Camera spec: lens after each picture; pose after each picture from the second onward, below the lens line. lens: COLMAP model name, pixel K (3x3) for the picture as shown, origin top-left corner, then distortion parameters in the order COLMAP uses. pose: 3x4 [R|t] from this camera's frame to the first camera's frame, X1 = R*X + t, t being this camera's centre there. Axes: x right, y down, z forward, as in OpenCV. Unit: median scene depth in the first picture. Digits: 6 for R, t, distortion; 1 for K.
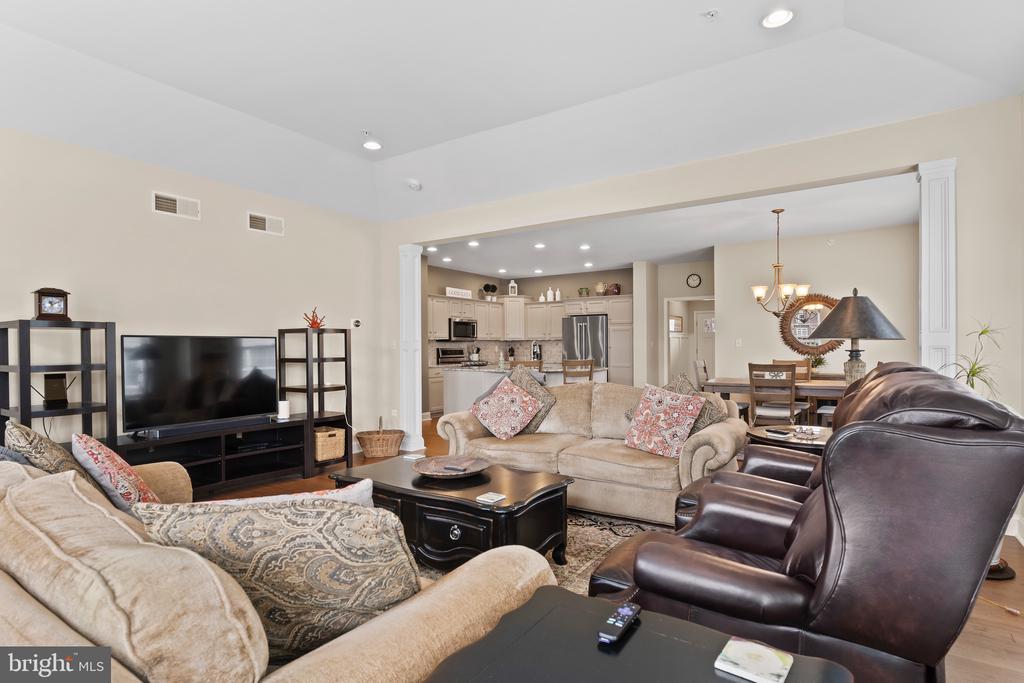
lens RADIAL K [[522.1, 0, 513.0], [0, 522.1, 344.3], [0, 0, 1]] dist [-0.001530, -0.000089]
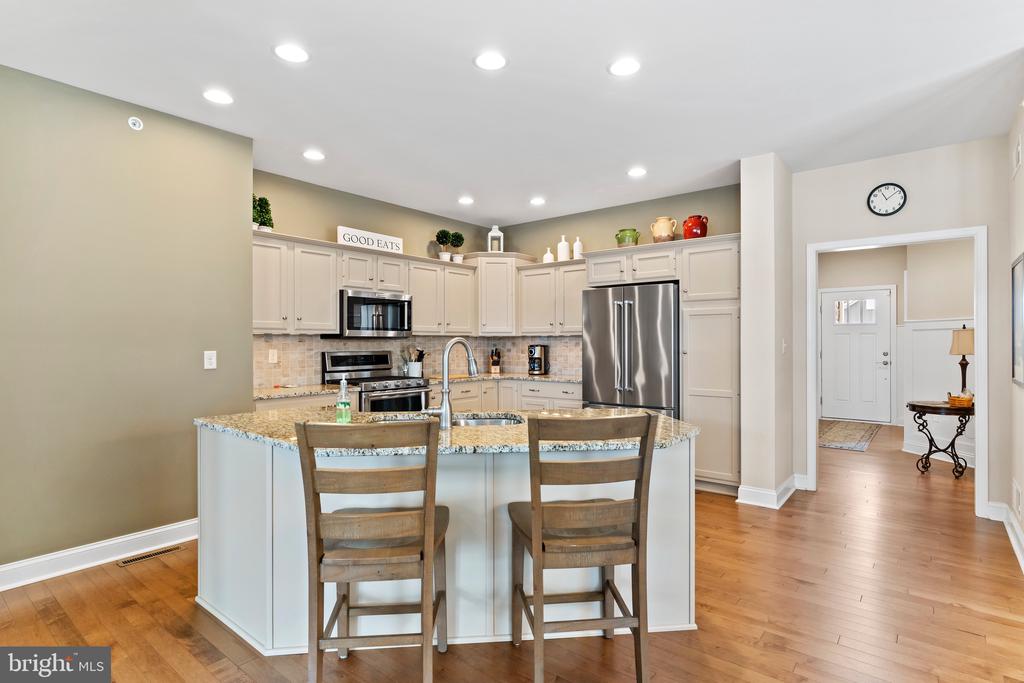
lens RADIAL K [[522.1, 0, 513.0], [0, 522.1, 344.3], [0, 0, 1]] dist [-0.001530, -0.000089]
pose [[0.996200, -0.000541, -0.087092, 0.068580], [0.001221, 0.999969, 0.007755, -0.003303], [0.087085, -0.007832, 0.996170, 0.483621]]
